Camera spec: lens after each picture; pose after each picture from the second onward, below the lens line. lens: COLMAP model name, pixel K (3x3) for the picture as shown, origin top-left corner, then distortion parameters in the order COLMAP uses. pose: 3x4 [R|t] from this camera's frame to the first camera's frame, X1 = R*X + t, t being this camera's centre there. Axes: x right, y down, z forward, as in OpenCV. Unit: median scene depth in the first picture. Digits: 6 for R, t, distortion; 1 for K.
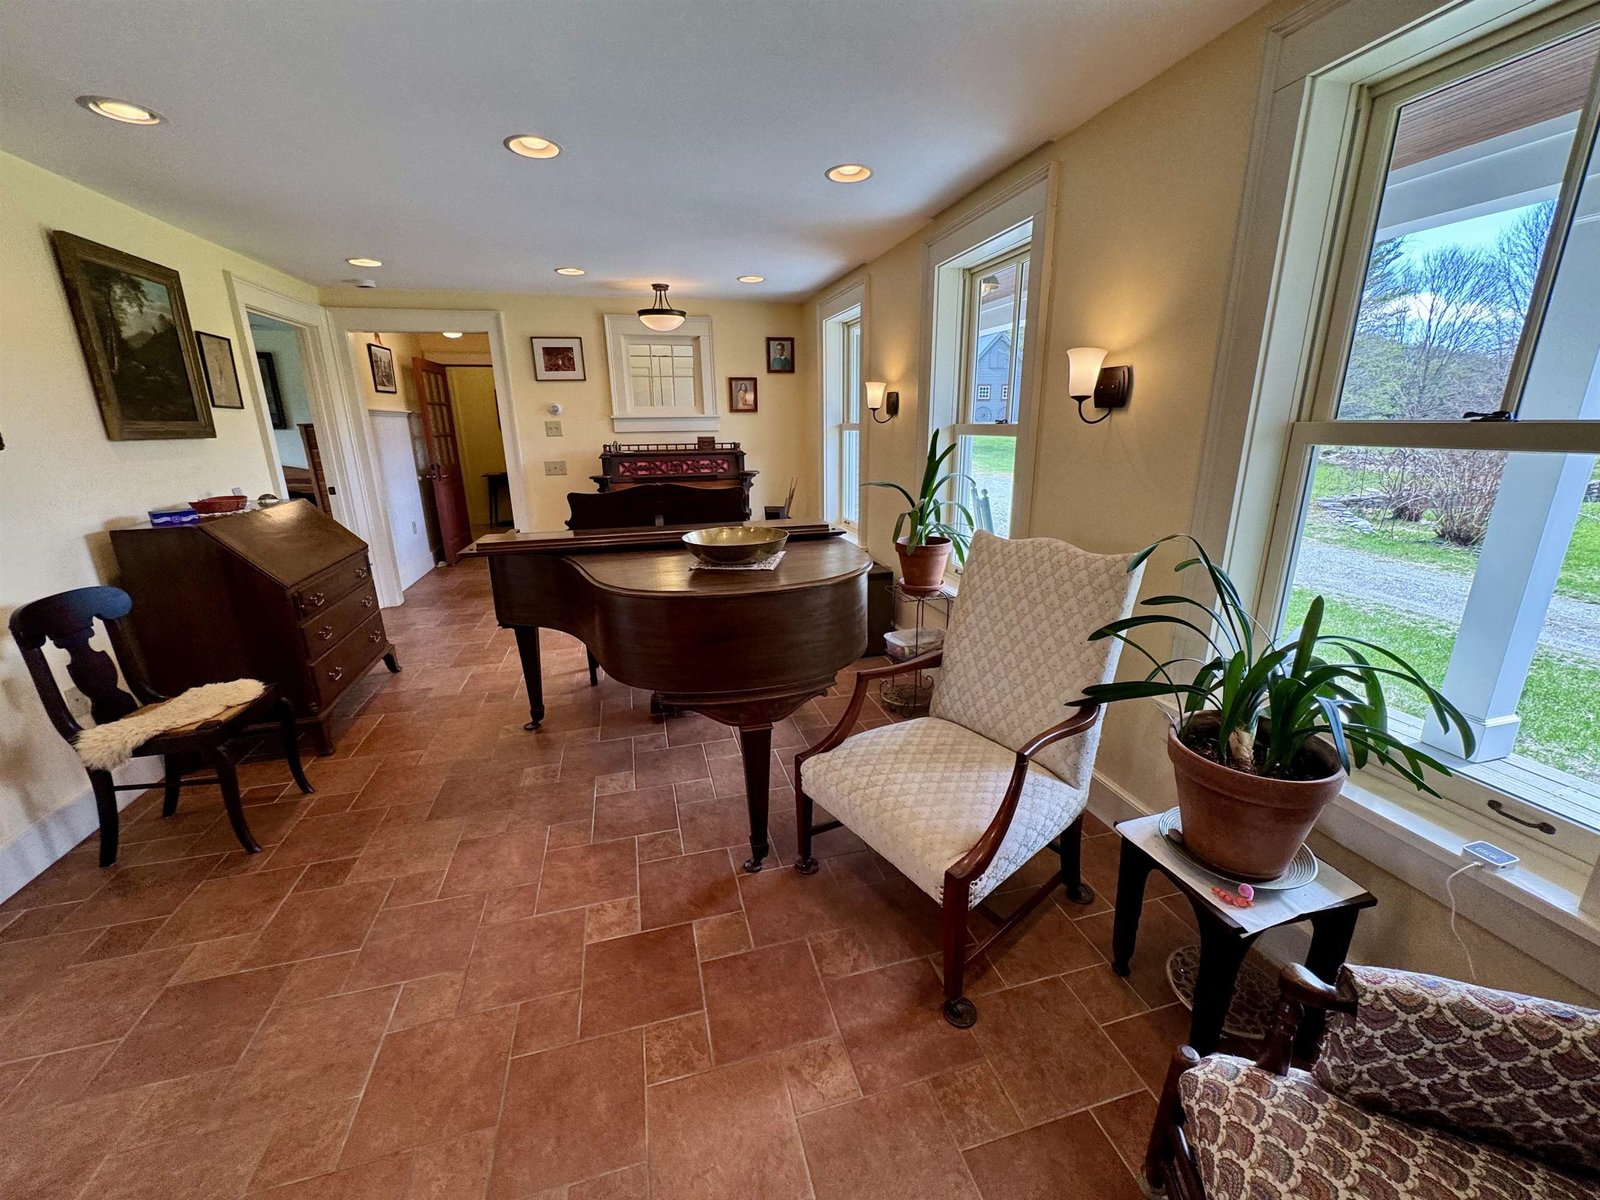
lens RADIAL K [[640.6, 0, 802.2], [0, 640.6, 600.5], [0, 0, 1]] dist [-0.002371, -0.000243]
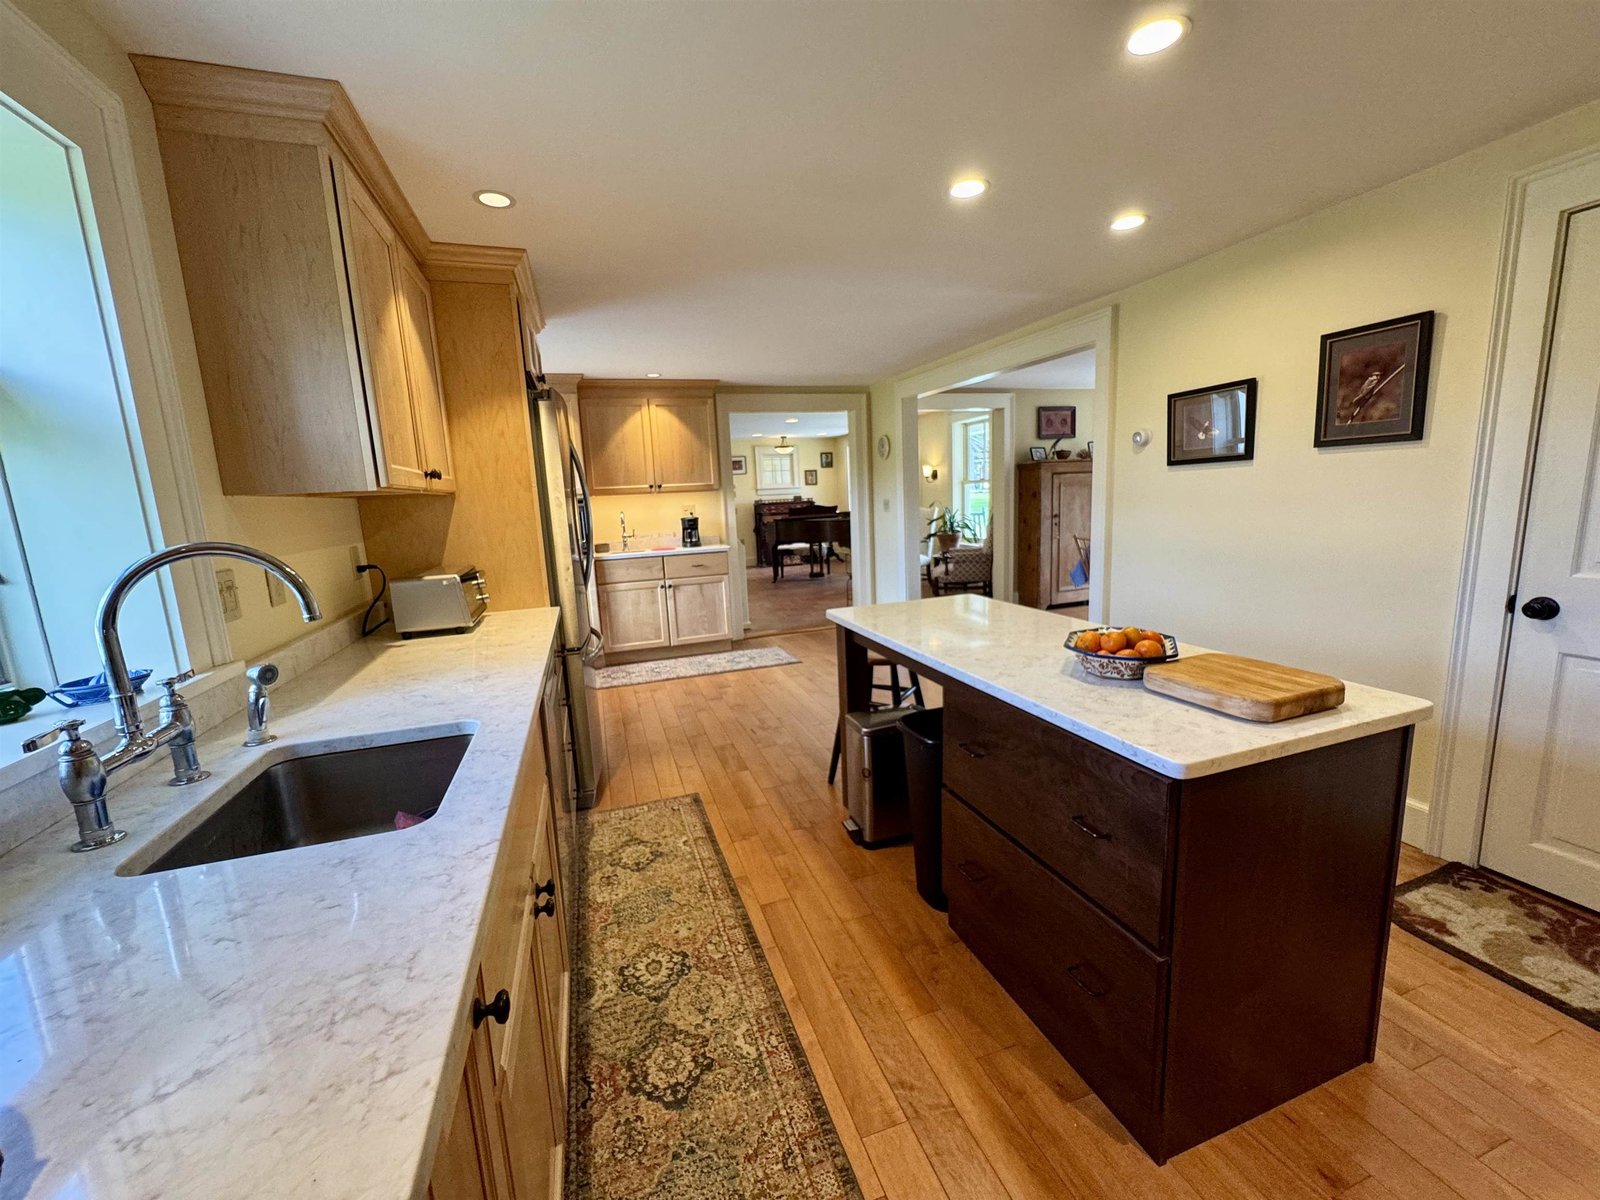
lens RADIAL K [[640.6, 0, 803.2], [0, 640.6, 598.9], [0, 0, 1]] dist [-0.002371, -0.000243]
pose [[0.997603, -0.047335, 0.050472, -0.263629], [0.052694, 0.992450, -0.110753, 0.371538], [-0.044849, 0.113148, 0.992565, -1.254285]]
